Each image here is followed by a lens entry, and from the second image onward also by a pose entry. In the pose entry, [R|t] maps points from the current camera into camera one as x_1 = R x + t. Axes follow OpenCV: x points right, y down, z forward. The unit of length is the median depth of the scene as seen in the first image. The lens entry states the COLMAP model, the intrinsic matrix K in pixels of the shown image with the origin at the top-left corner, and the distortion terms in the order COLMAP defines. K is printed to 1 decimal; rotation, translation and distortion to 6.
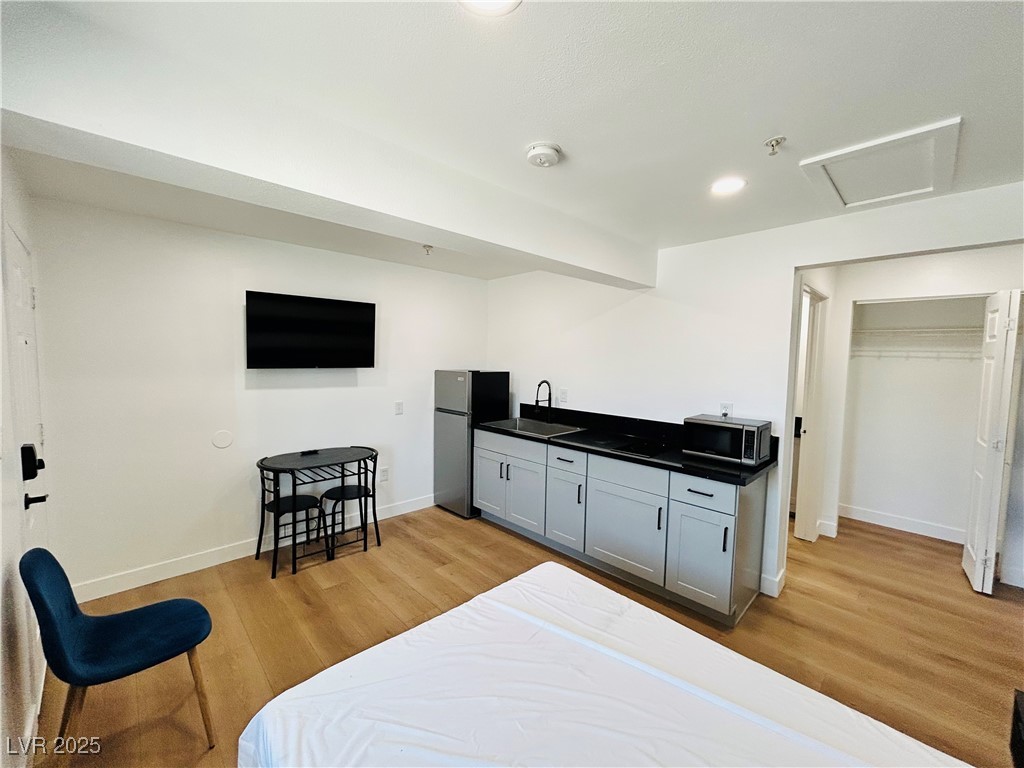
lens RADIAL K [[413.1, 0, 508.5], [0, 413.1, 386.0], [0, 0, 1]] dist [0.003393, -0.000507]
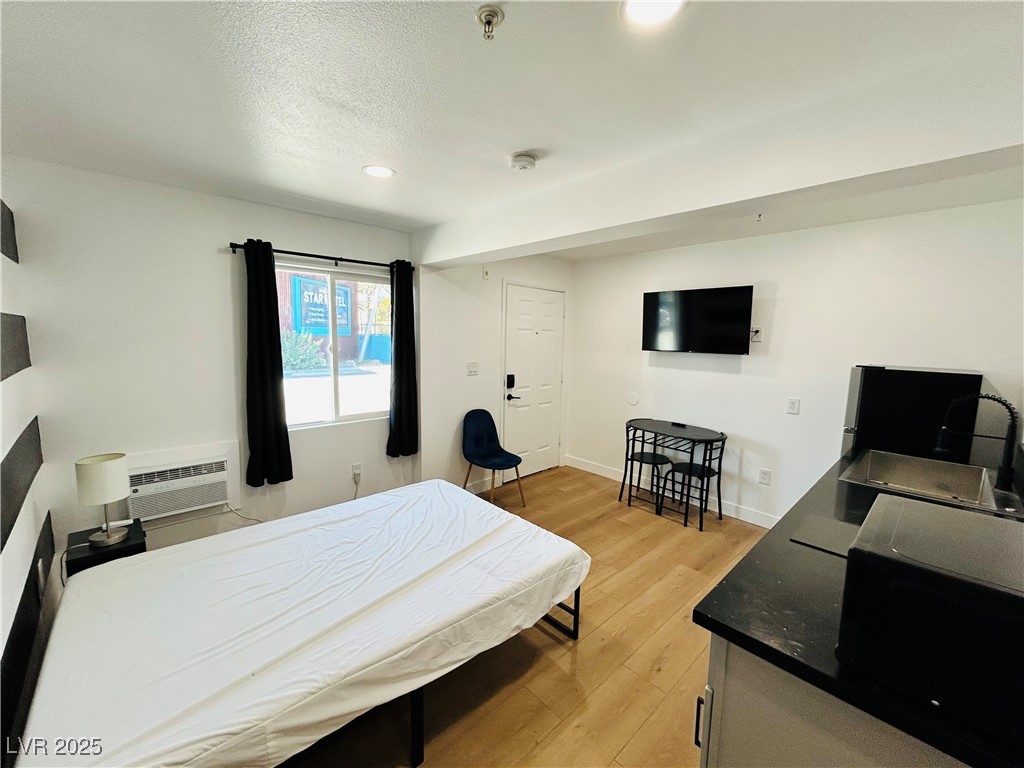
lens RADIAL K [[413.1, 0, 510.4], [0, 413.1, 384.4], [0, 0, 1]] dist [0.003393, -0.000507]
pose [[-0.033246, 0.103048, -0.994121, 0.707802], [-0.087504, 0.990551, 0.105604, -0.034160], [0.995609, 0.090500, -0.023915, 0.569862]]
